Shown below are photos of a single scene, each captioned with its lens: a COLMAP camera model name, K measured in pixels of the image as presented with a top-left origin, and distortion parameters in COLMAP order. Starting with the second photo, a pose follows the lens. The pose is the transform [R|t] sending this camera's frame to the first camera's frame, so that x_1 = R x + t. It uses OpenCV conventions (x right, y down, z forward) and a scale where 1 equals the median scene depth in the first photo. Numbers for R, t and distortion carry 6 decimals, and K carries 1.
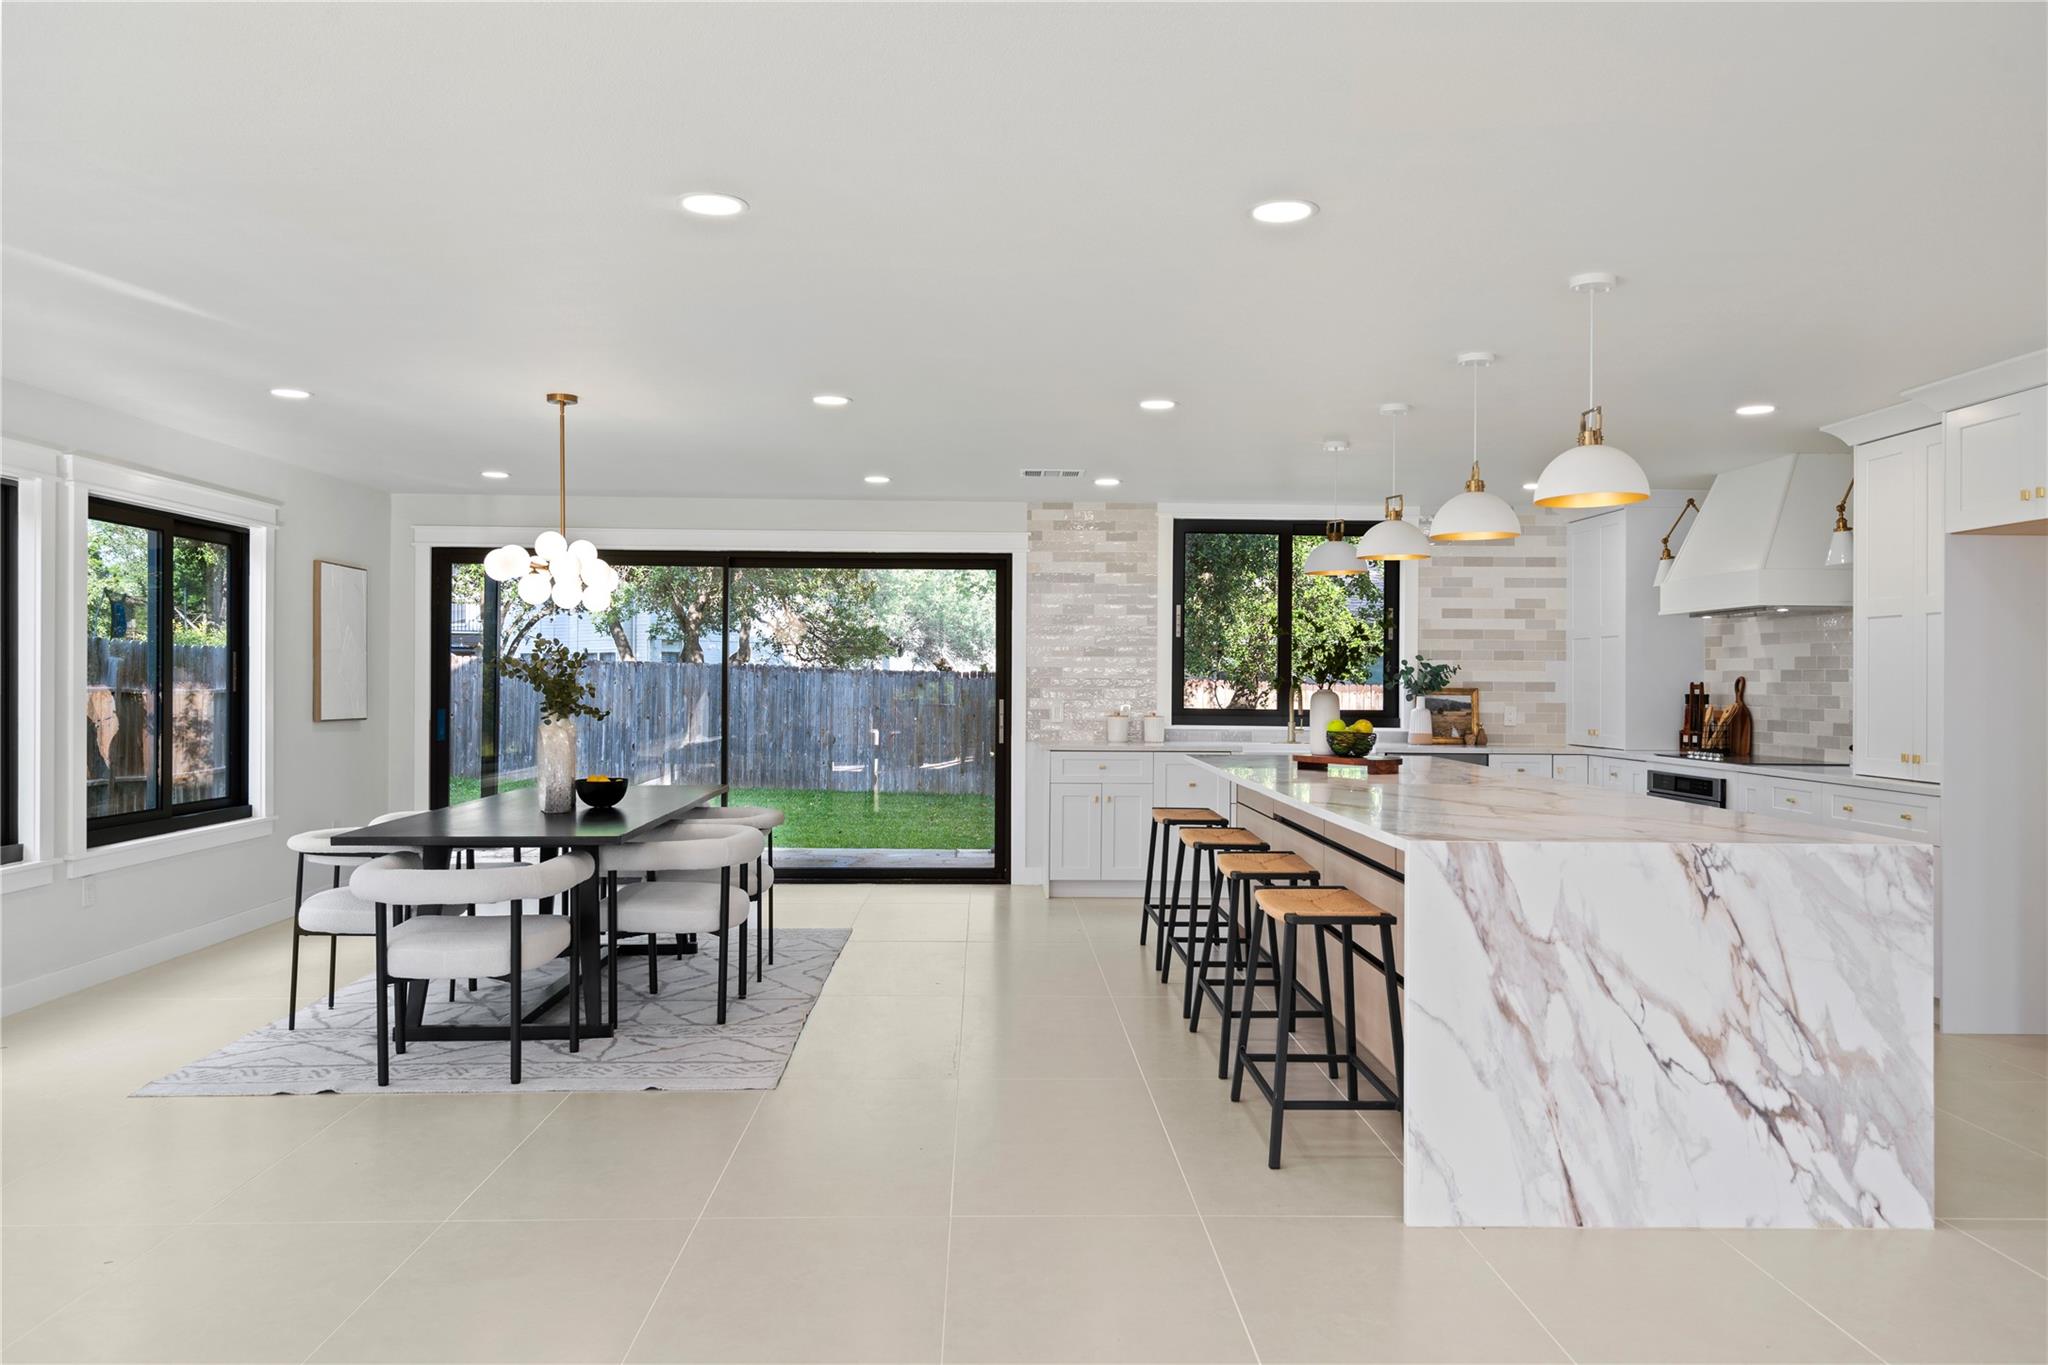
lens RADIAL K [[1452.5, 0, 1027.7], [0, 1452.5, 669.0], [0, 0, 1]] dist [0.003750, 0.001886]
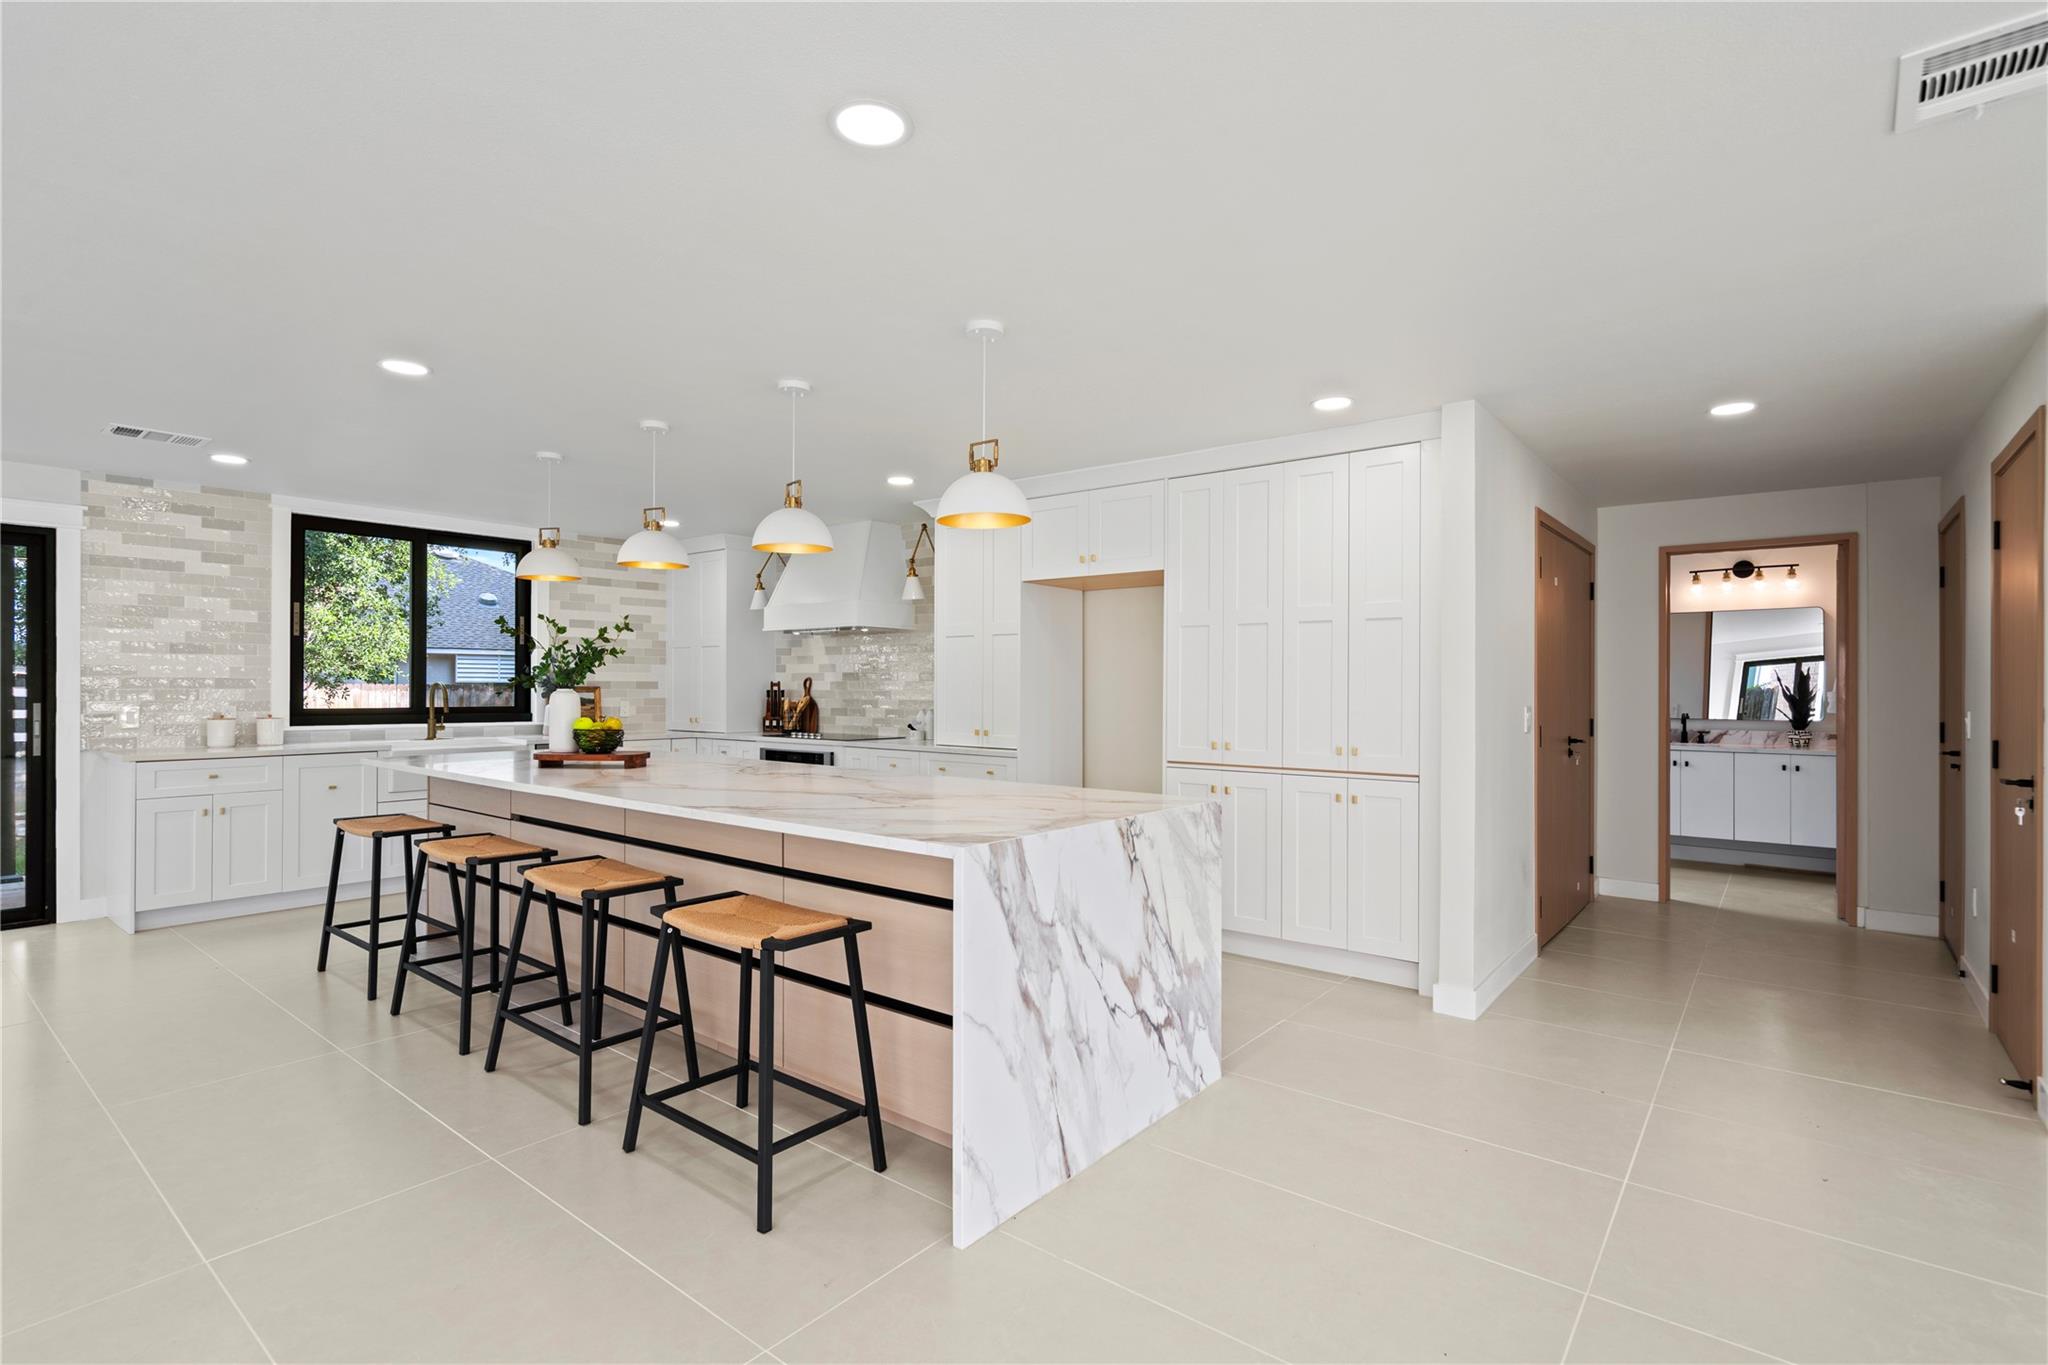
lens RADIAL K [[967.2, 0, 1026.1], [0, 967.2, 682.9], [0, 0, 1]] dist [-0.010058, 0.004723]
pose [[0.645862, -0.002496, 0.763450, -0.082234], [-0.005435, 0.999954, 0.007867, 0.002223], [-0.763435, -0.009230, 0.645819, 0.236469]]
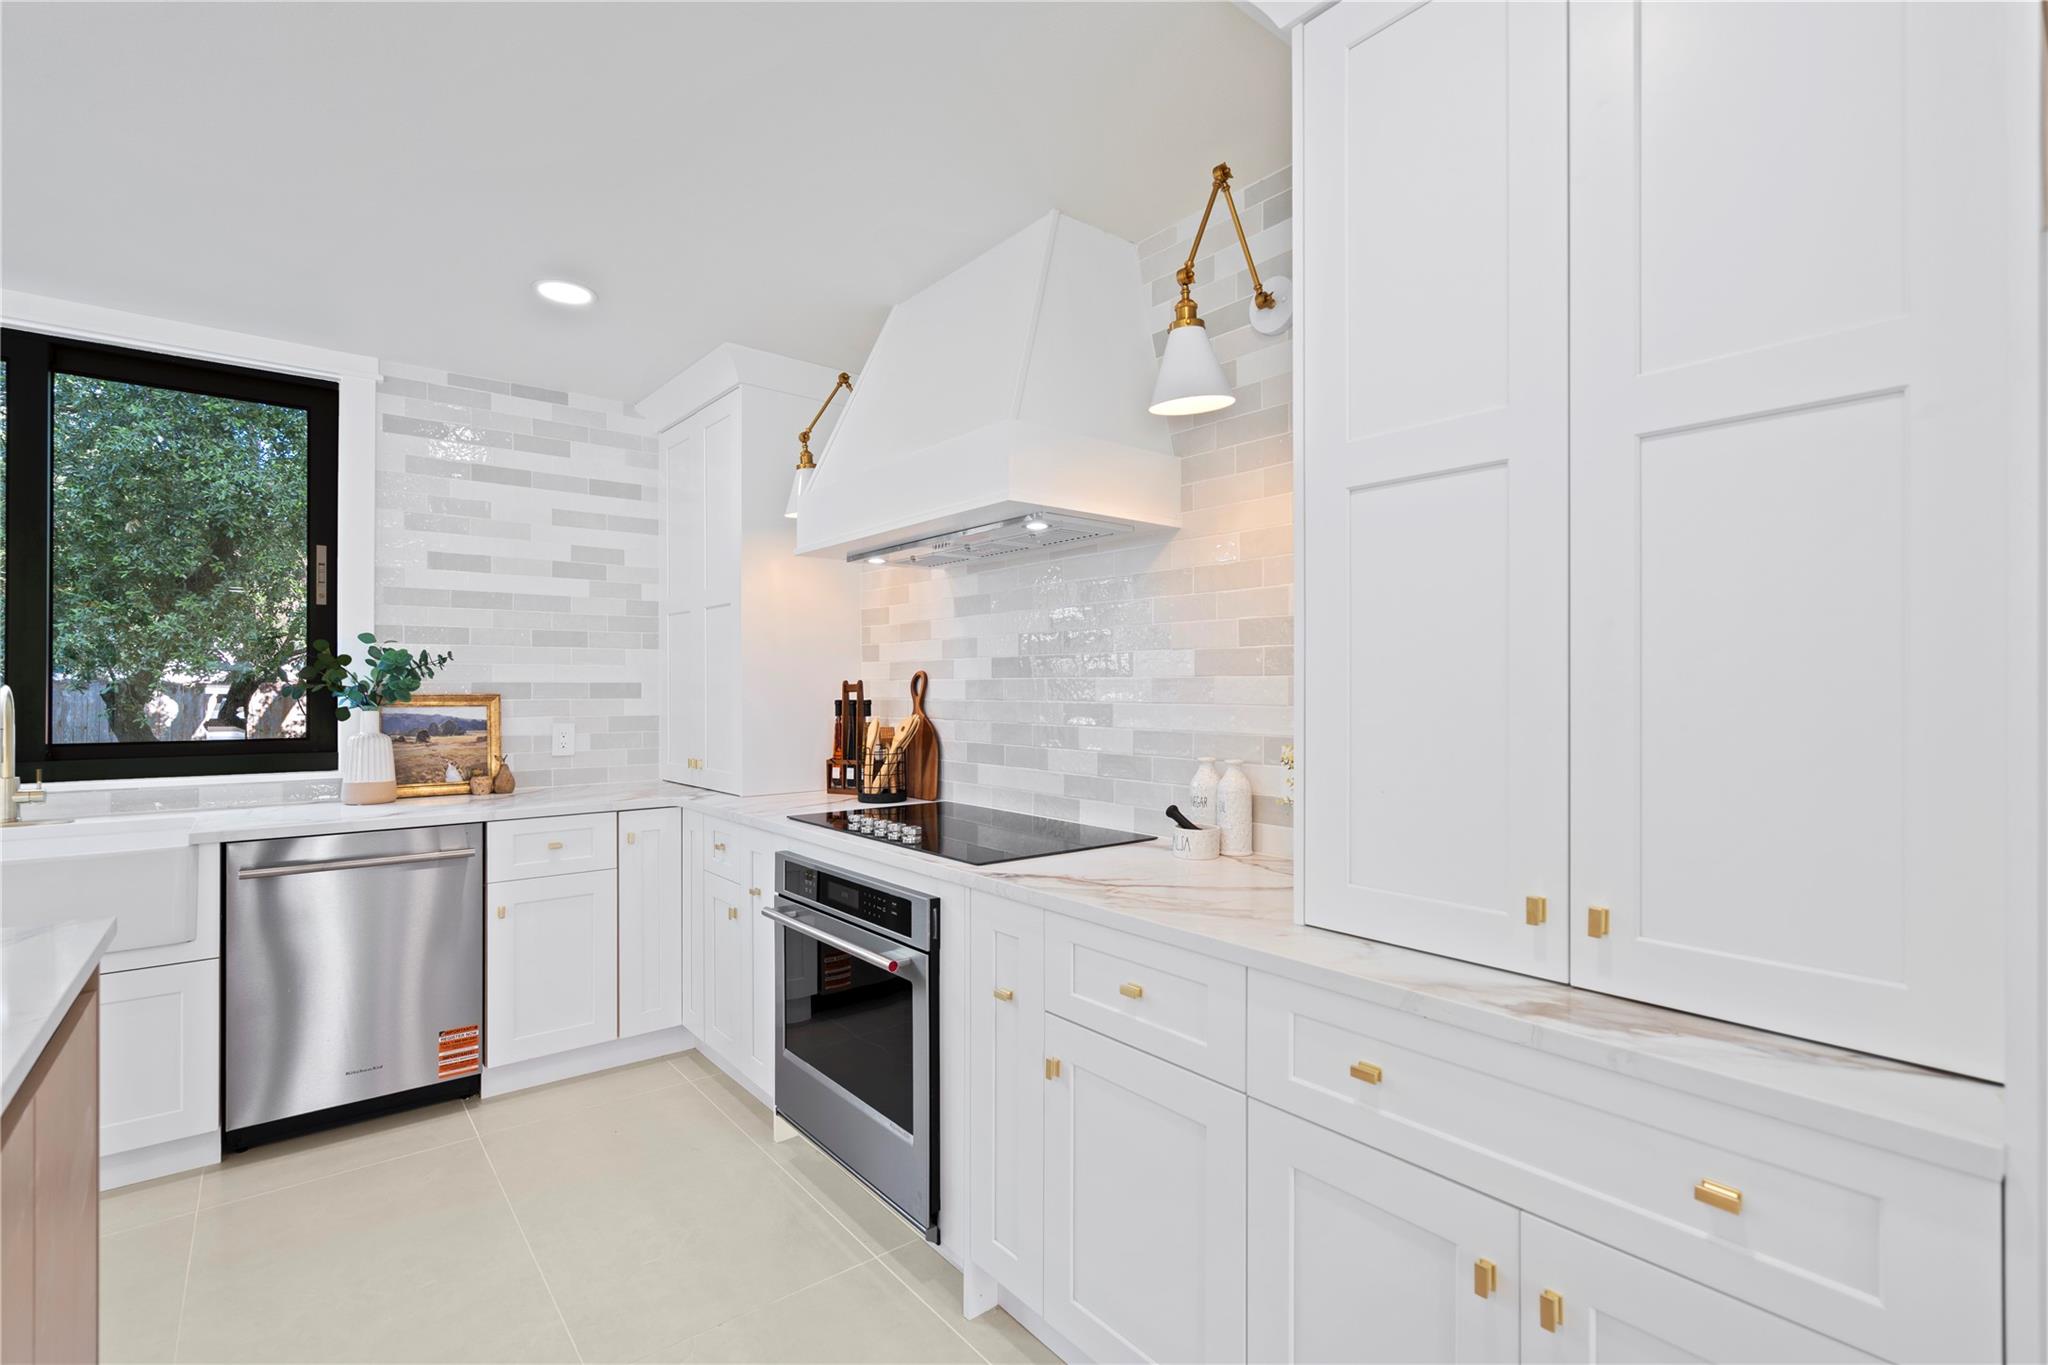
lens RADIAL K [[925.0, 0, 1013.9], [0, 925.0, 684.4], [0, 0, 1]] dist [-0.005192, 0.002506]
pose [[0.800464, -0.007512, 0.599334, 0.283923], [0.002639, 0.999956, 0.009009, 0.007515], [-0.599375, -0.005630, 0.800449, 0.654124]]
